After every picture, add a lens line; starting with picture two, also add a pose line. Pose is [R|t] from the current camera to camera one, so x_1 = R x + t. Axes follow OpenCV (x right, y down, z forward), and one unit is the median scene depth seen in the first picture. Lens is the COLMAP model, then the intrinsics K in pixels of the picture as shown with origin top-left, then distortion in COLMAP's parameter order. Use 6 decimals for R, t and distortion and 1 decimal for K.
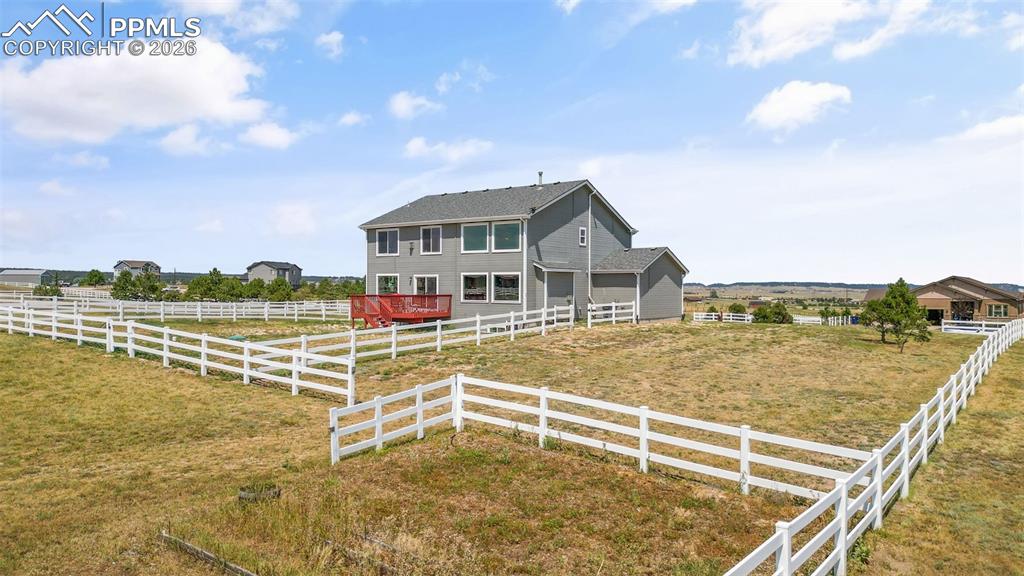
lens RADIAL K [[698.4, 0, 512.0], [0, 698.4, 288.0], [0, 0, 1]] dist [0.007856, 0.000943]
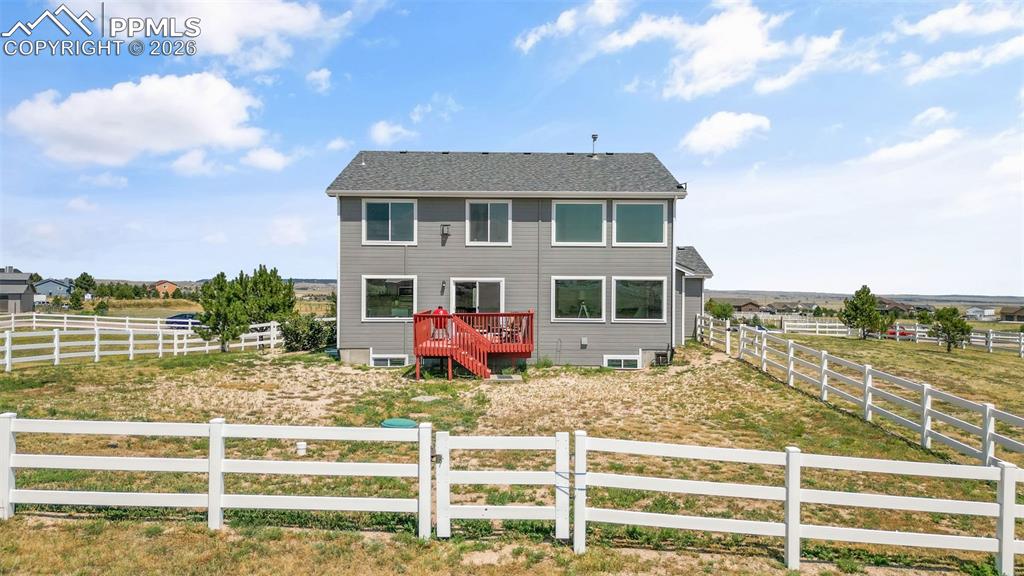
lens RADIAL K [[698.4, 0, 512.0], [0, 698.4, 288.0], [0, 0, 1]] dist [0.007856, 0.000943]
pose [[0.774878, -0.003878, 0.632098, -0.522758], [0.000791, 0.999986, 0.005165, -0.014456], [-0.632110, -0.003502, 0.774871, 0.539835]]
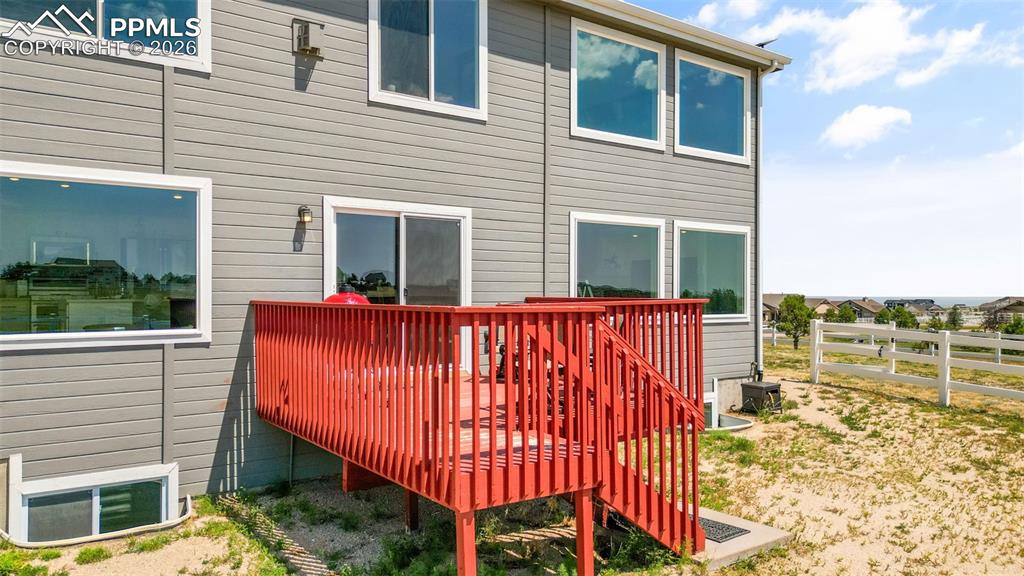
lens RADIAL K [[698.4, 0, 512.0], [0, 698.4, 288.0], [0, 0, 1]] dist [0.007856, 0.000943]
pose [[0.292762, 0.000129, 0.956185, -0.330048], [0.008031, 0.999964, -0.002594, 0.006605], [-0.956152, 0.008439, 0.292751, 0.974321]]
